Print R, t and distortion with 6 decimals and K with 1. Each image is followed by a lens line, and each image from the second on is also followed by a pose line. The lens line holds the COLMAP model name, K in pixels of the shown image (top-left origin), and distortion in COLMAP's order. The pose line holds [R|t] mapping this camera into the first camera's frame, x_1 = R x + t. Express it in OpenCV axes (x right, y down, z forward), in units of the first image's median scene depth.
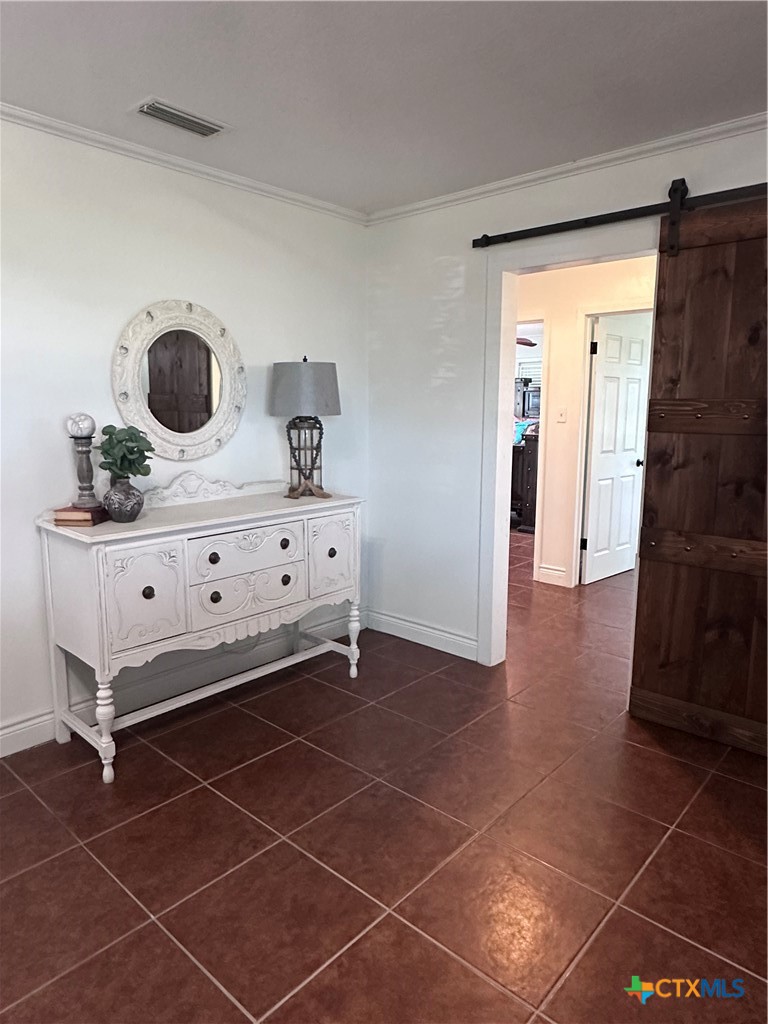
lens RADIAL K [[654.9, 0, 378.3], [0, 654.9, 508.8], [0, 0, 1]] dist [0.001266, -0.000001]
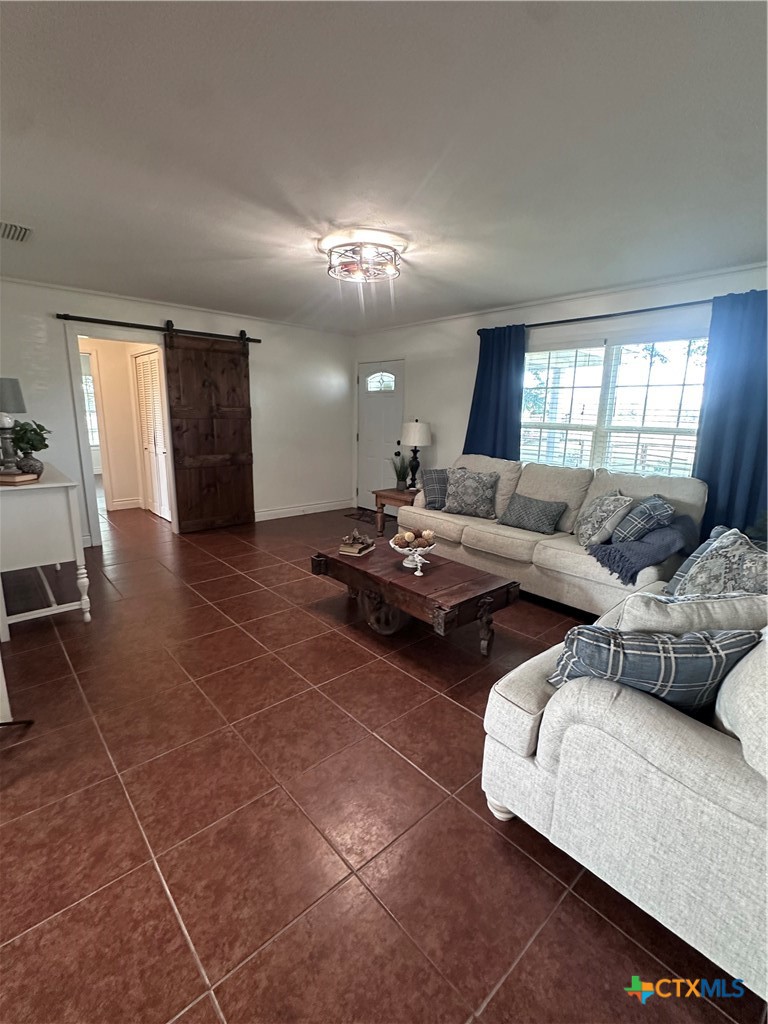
lens RADIAL K [[461.7, 0, 382.7], [0, 461.7, 510.2], [0, 0, 1]] dist [-0.003479, -0.000201]
pose [[0.105277, -0.212335, 0.971509, -1.348384], [0.136862, 0.970736, 0.197335, -0.013811], [-0.984980, 0.112188, 0.131256, 0.006210]]
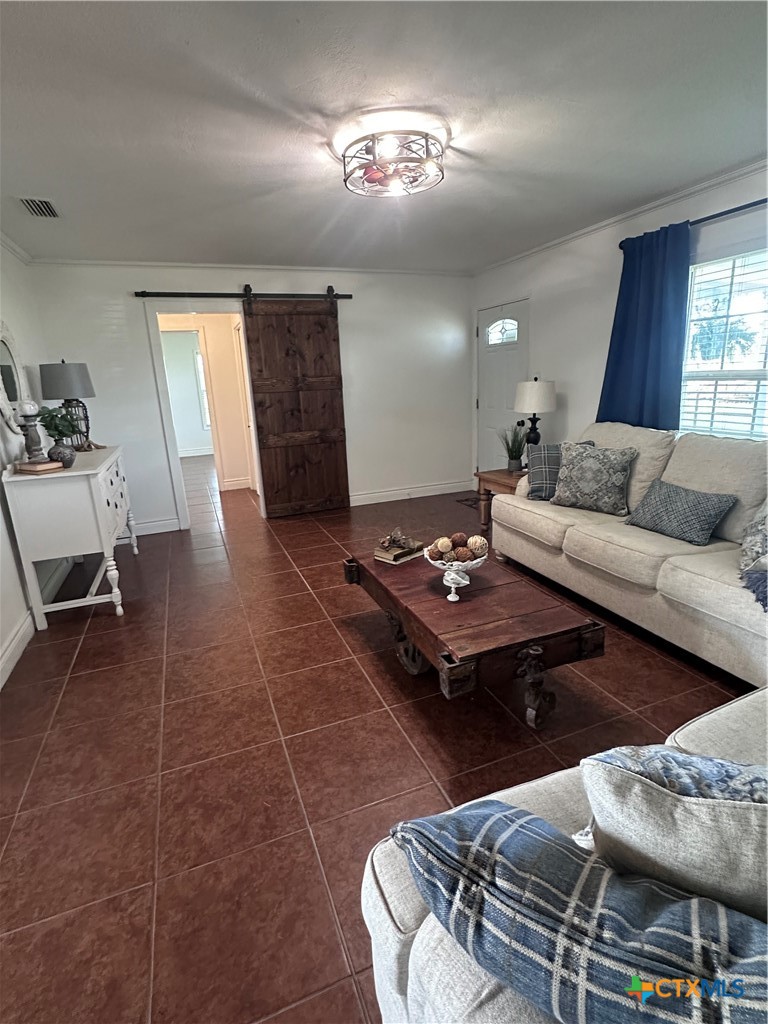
lens RADIAL K [[507.0, 0, 384.0], [0, 507.0, 512.0], [0, 0, 1]] dist [-0.003532, -0.001720]
pose [[0.440289, -0.255825, 0.860639, -1.070007], [0.188246, 0.963546, 0.190111, 0.033191], [-0.877900, 0.078308, 0.472397, -0.225589]]
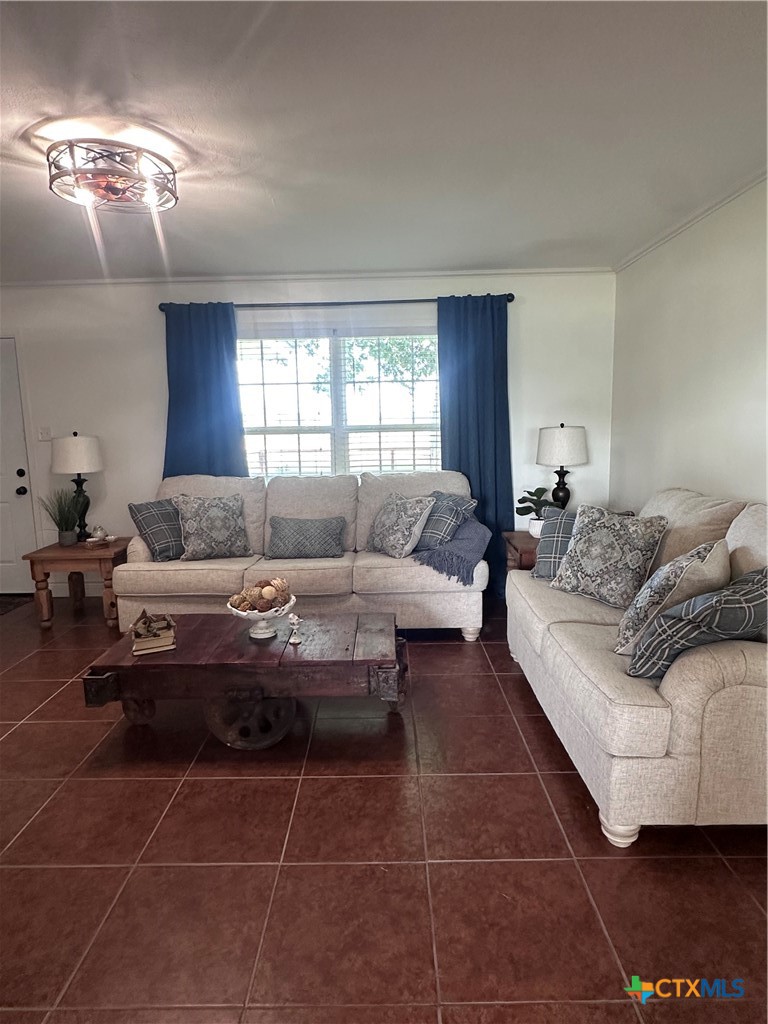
lens RADIAL K [[592.9, 0, 382.2], [0, 592.9, 510.2], [0, 0, 1]] dist [-0.005610, 0.001223]
pose [[-0.665177, -0.104907, 0.739280, -1.115695], [0.134148, 0.957181, 0.256530, -0.078326], [-0.734537, 0.269811, -0.622622, 0.517218]]
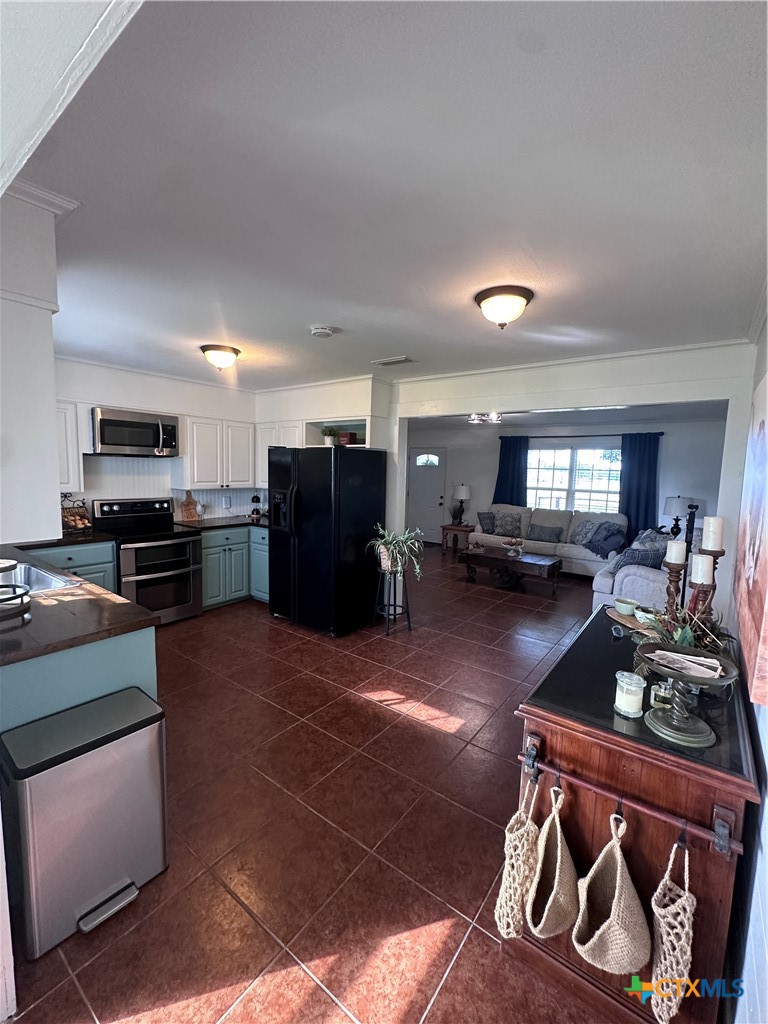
lens RADIAL K [[429.1, 0, 384.0], [0, 429.1, 512.0], [0, 0, 1]] dist [-0.002141, -0.000153]
pose [[-0.090112, -0.109358, 0.989909, -2.403888], [0.126914, 0.984589, 0.120323, -0.226890], [-0.987812, 0.136476, -0.074845, 0.896883]]
